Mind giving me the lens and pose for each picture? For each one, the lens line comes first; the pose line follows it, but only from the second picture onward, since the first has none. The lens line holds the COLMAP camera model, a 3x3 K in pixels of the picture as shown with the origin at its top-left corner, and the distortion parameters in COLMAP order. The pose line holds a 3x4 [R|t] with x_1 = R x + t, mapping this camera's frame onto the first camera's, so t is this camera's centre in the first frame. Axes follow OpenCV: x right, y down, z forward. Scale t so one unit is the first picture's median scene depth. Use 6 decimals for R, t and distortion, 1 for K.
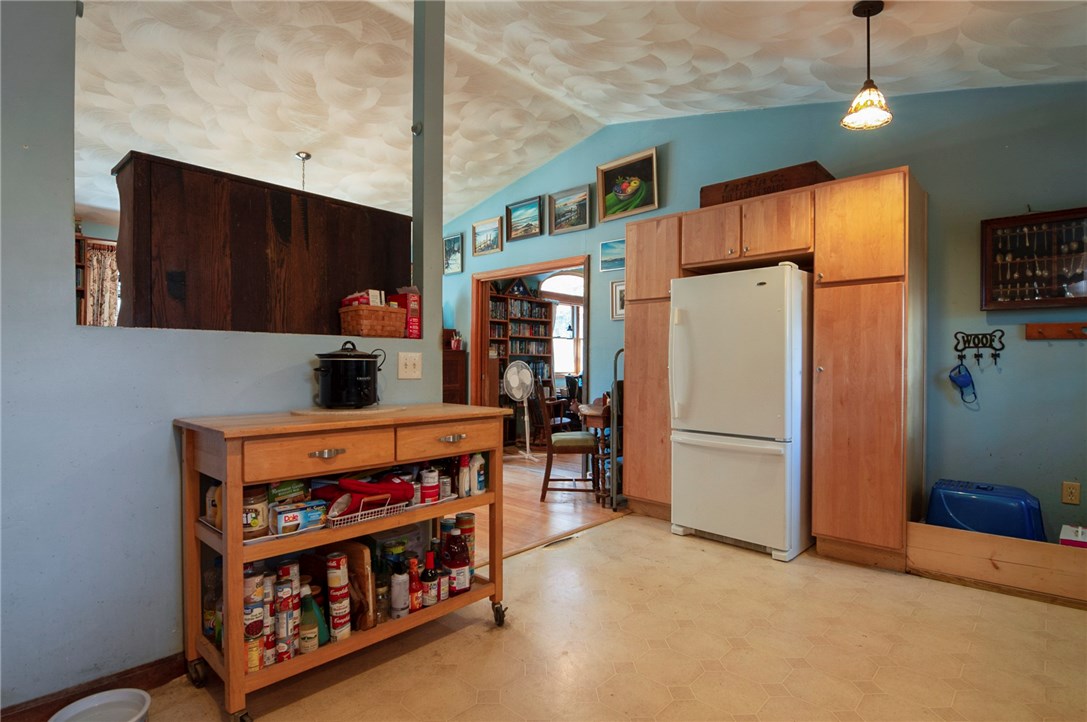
lens RADIAL K [[532.5, 0, 539.3], [0, 532.5, 366.4], [0, 0, 1]] dist [-0.018489, -0.000808]
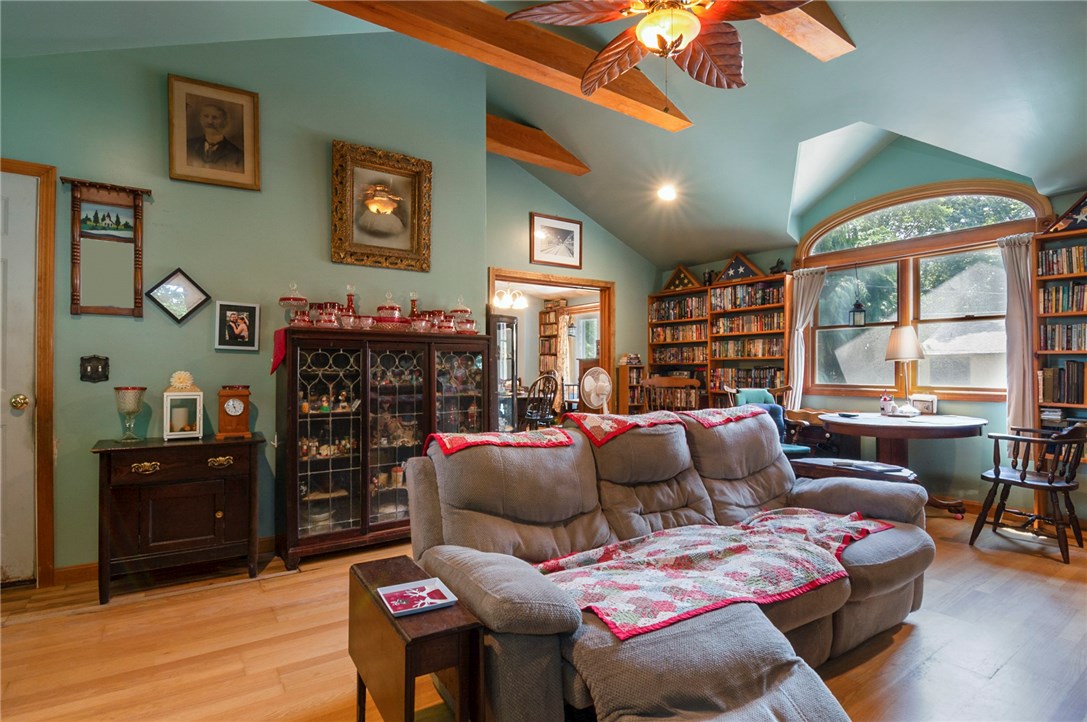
lens RADIAL K [[533.5, 0, 534.3], [0, 533.5, 357.3], [0, 0, 1]] dist [-0.003562, -0.000573]
pose [[-0.204016, -0.026517, -0.978608, 2.577017], [-0.003952, 0.999647, -0.026263, -0.009082], [0.978959, -0.001490, -0.204049, 2.979630]]
